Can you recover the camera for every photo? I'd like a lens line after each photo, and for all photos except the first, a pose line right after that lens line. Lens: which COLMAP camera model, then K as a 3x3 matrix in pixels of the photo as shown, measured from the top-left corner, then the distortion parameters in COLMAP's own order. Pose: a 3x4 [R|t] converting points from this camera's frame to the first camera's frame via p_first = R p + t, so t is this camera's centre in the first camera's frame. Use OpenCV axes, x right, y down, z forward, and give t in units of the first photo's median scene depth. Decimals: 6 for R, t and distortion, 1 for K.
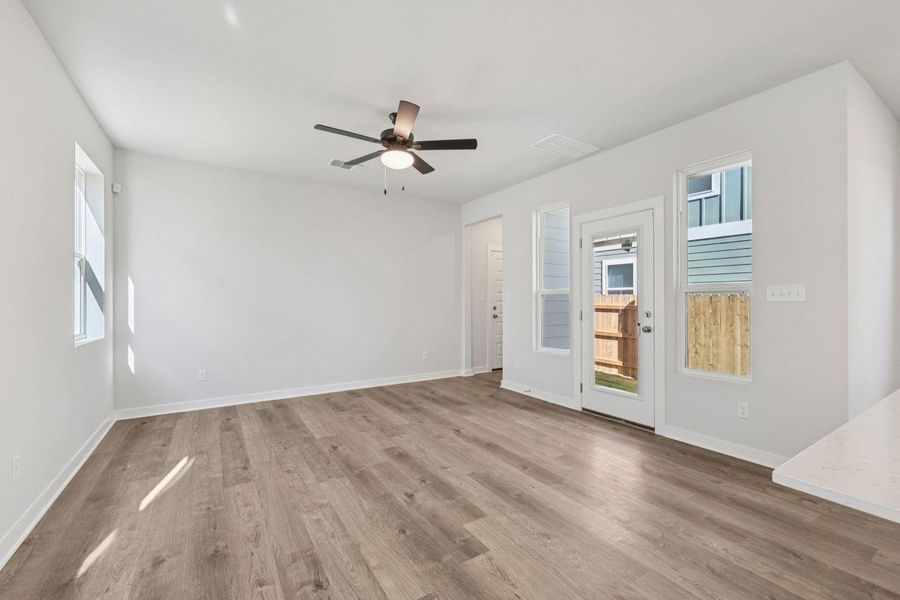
lens RADIAL K [[379.7, 0, 452.1], [0, 379.7, 300.8], [0, 0, 1]] dist [-0.000977, 0.000094]
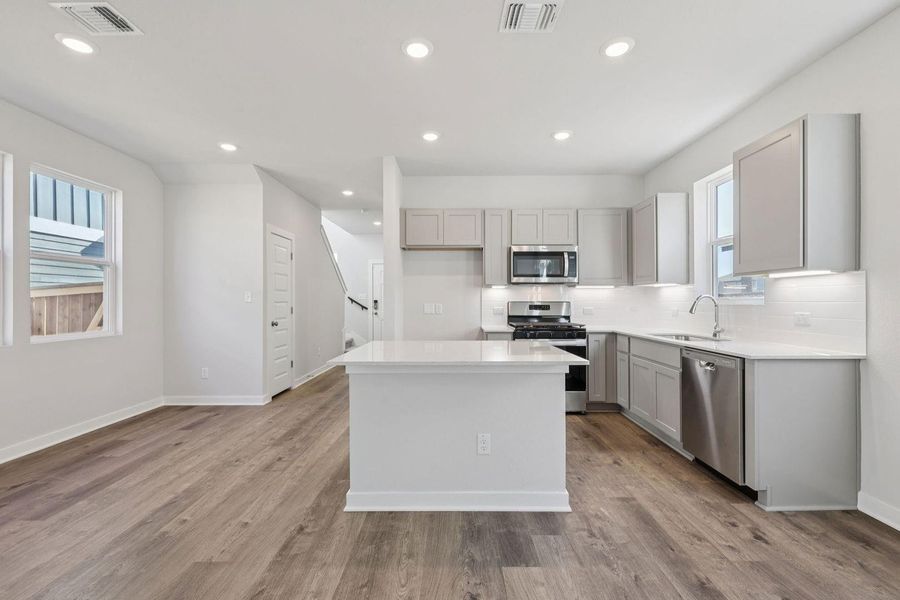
lens RADIAL K [[395.4, 0, 453.1], [0, 395.4, 299.3], [0, 0, 1]] dist [-0.000593, 0.000021]
pose [[-0.839313, 0.004584, 0.543629, 0.021119], [0.003038, 0.999988, -0.003742, 0.000269], [-0.543639, -0.001489, -0.839318, 0.882207]]
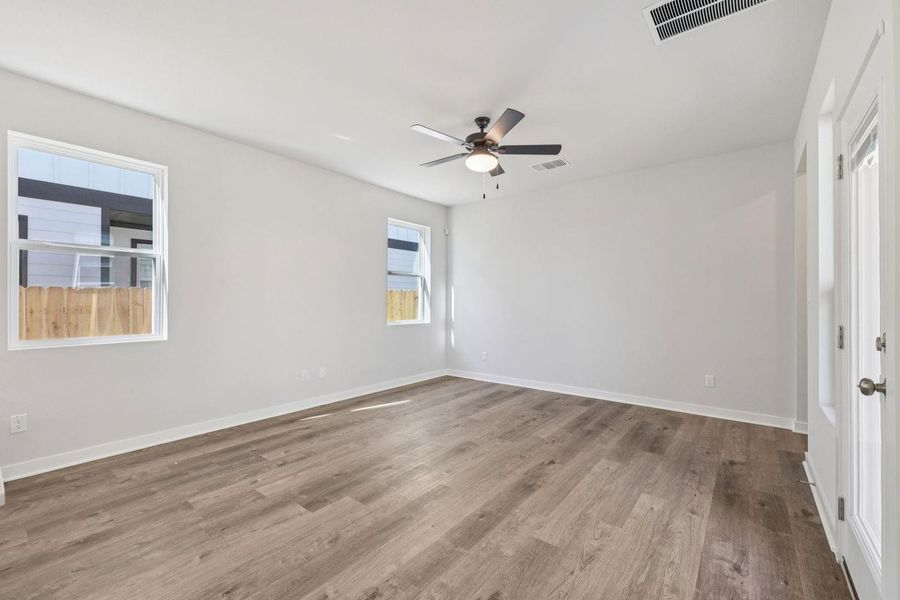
lens RADIAL K [[378.0, 0, 451.7], [0, 378.0, 299.9], [0, 0, 1]] dist [-0.000315, -0.000011]
pose [[0.326957, -0.002767, -0.945035, 0.801779], [-0.003250, 0.999987, -0.004052, -0.000664], [0.945034, 0.004396, 0.326944, 0.605739]]
